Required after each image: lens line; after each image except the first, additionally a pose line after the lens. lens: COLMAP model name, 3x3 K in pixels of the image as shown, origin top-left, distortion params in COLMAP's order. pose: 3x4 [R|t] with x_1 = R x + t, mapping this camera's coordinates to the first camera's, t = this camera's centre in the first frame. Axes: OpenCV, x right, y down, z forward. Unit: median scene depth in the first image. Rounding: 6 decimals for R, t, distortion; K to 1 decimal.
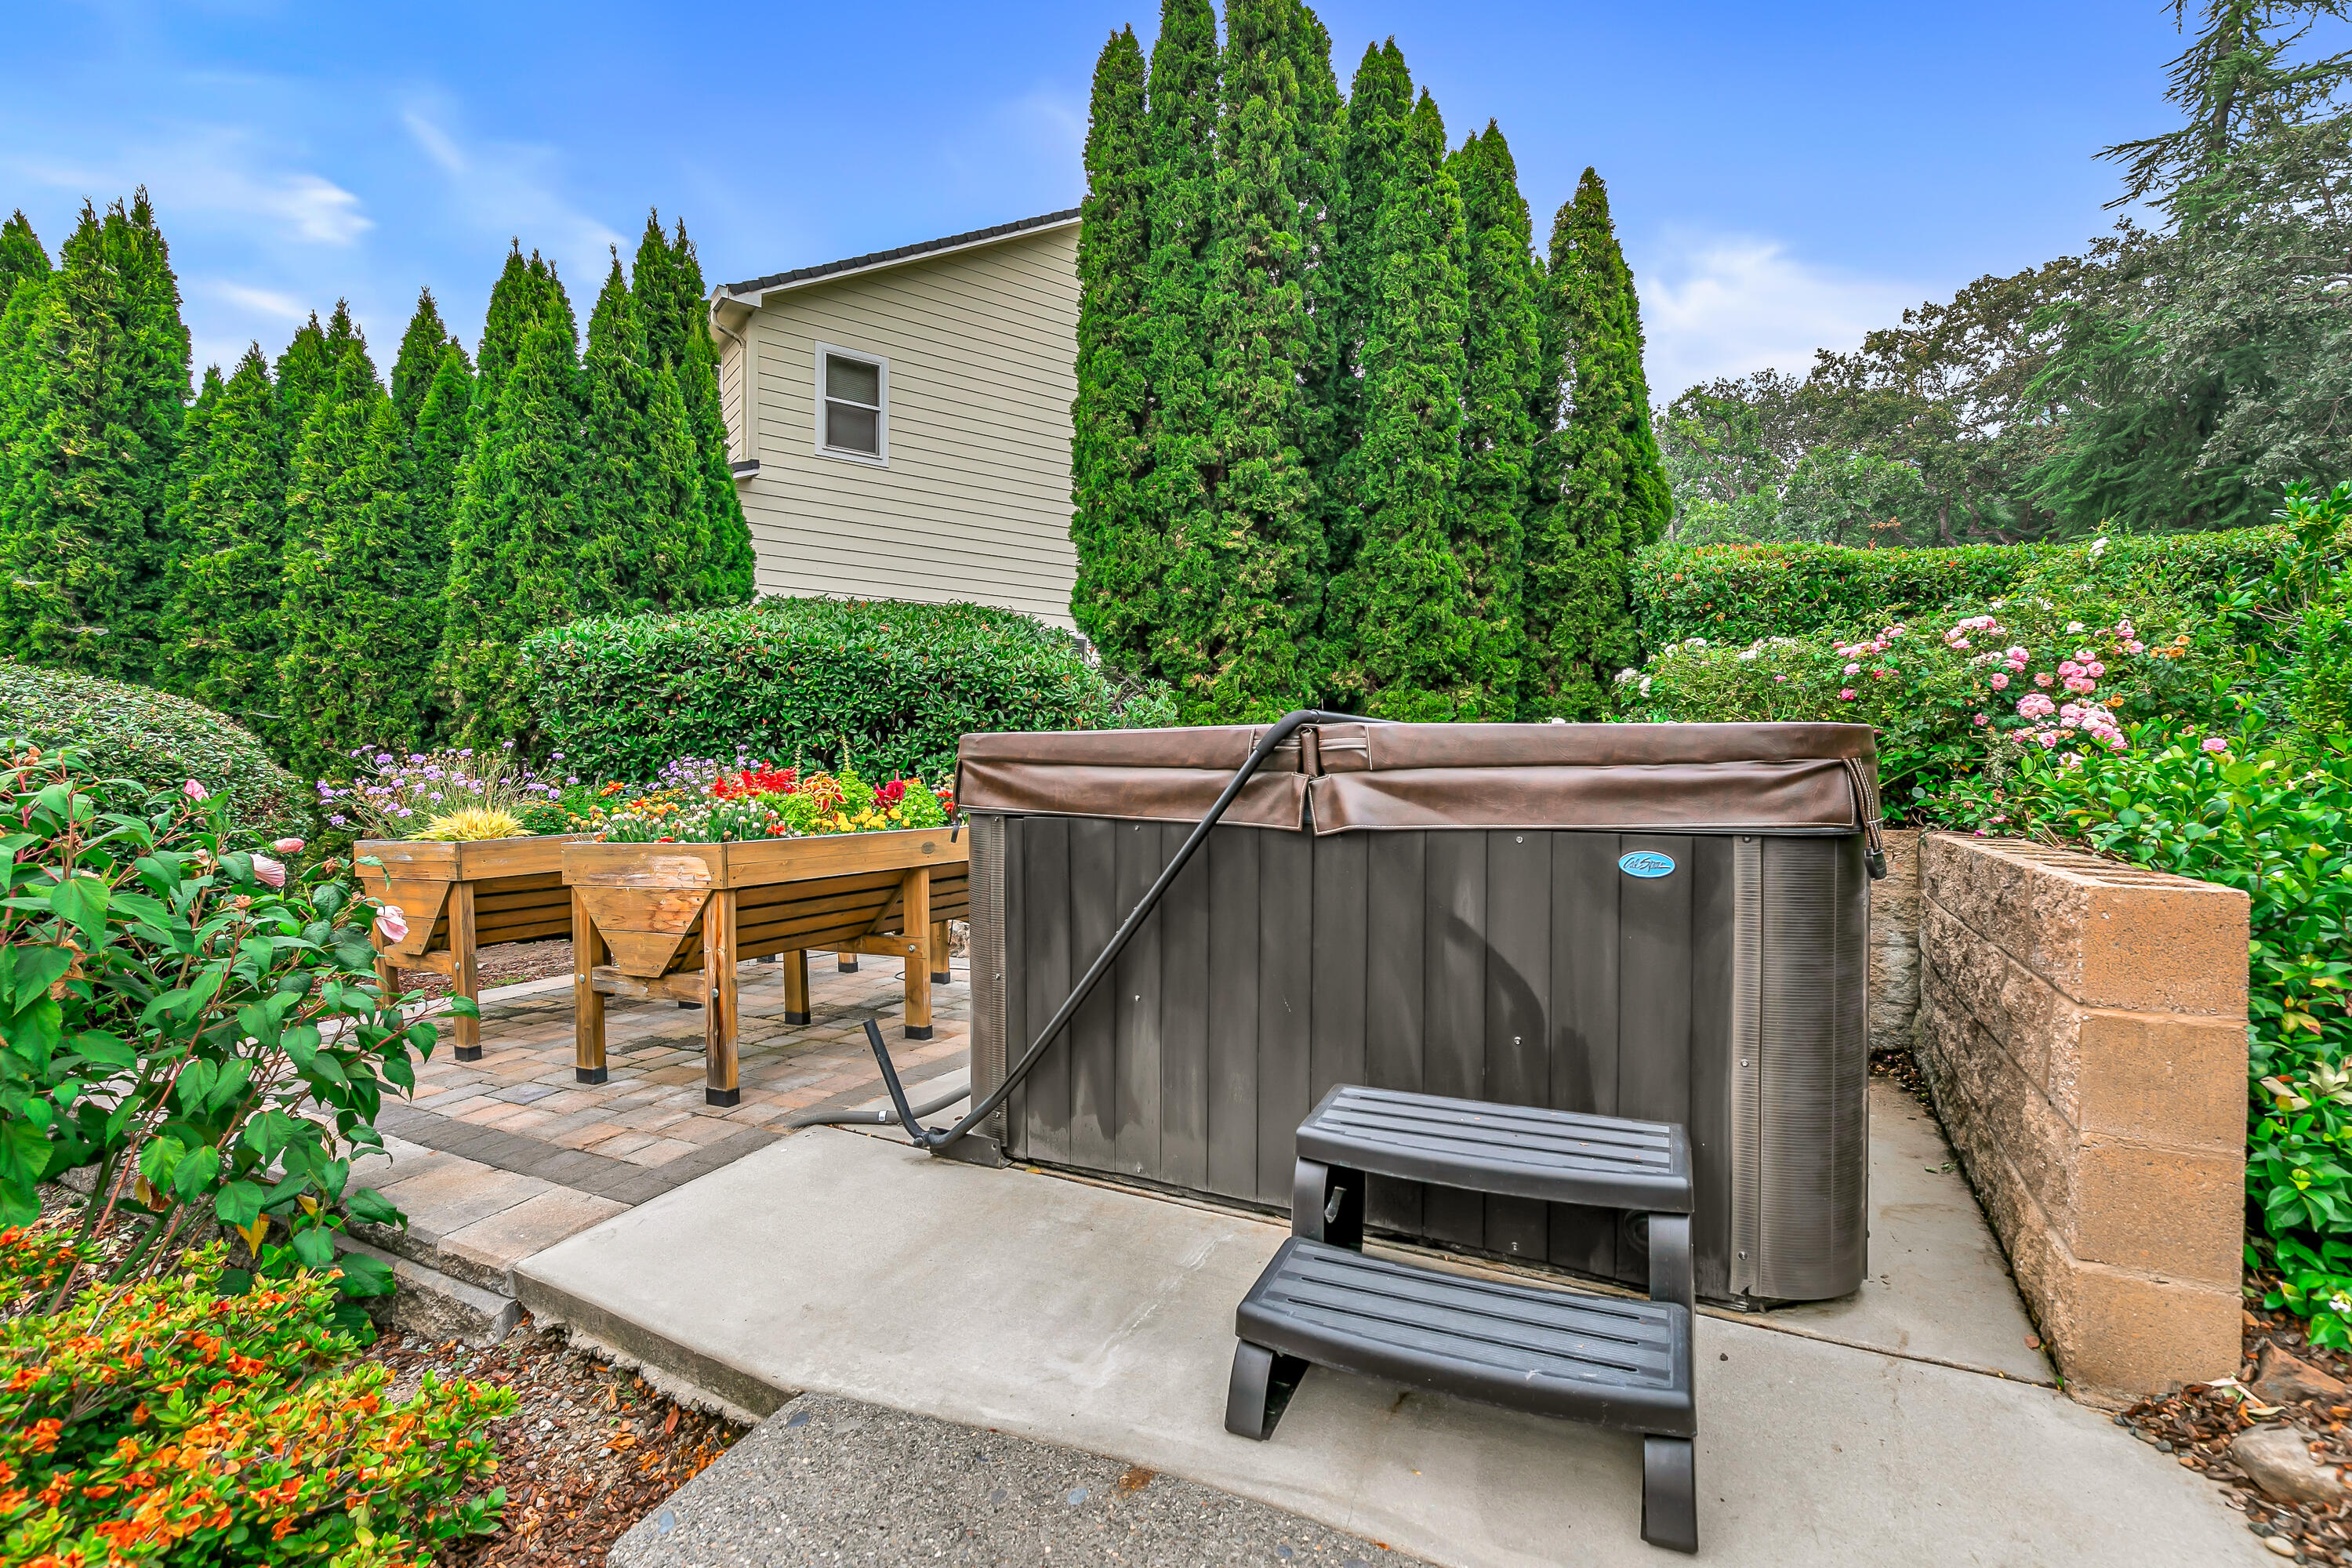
lens RADIAL K [[1071.6, 0, 1182.5], [0, 1071.6, 786.0], [0, 0, 1]] dist [0.013079, -0.003125]
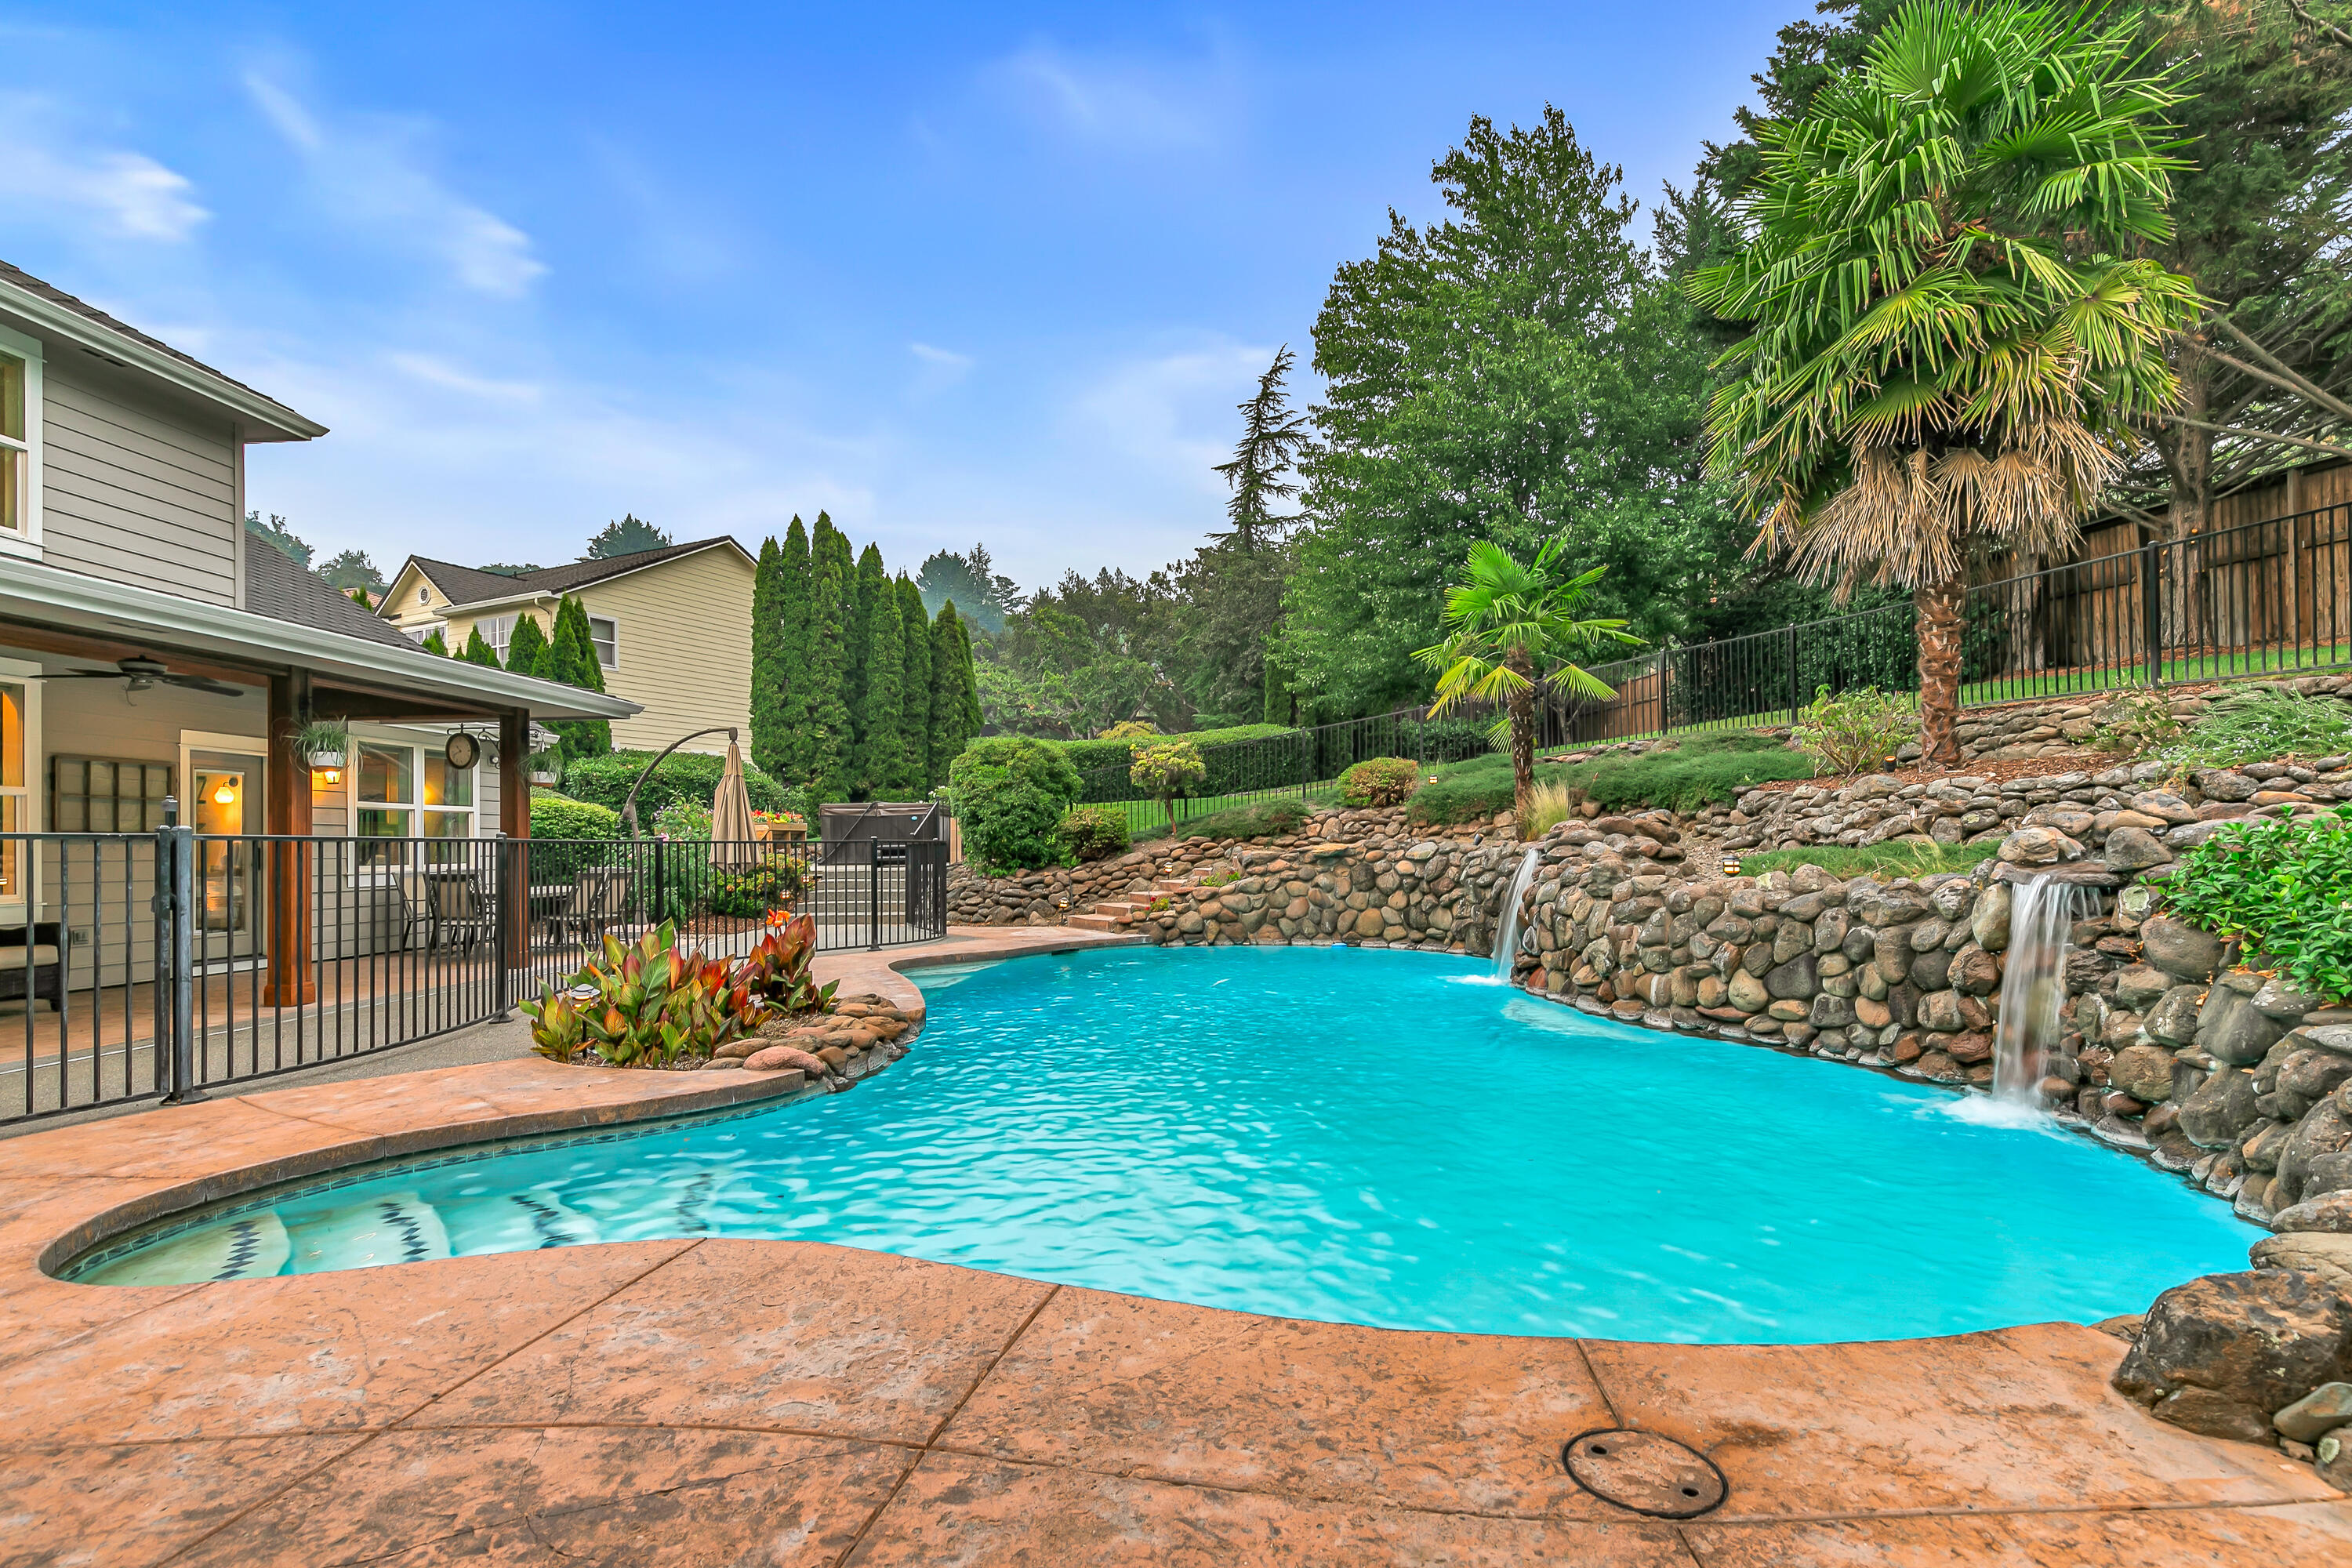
lens RADIAL K [[1071.6, 0, 1189.6], [0, 1071.6, 840.9], [0, 0, 1]] dist [0.013079, -0.003125]
pose [[0.882352, -0.012227, 0.470432, -0.404996], [0.020294, 0.999721, -0.012080, 0.094599], [-0.470153, 0.020206, 0.882354, -1.822363]]
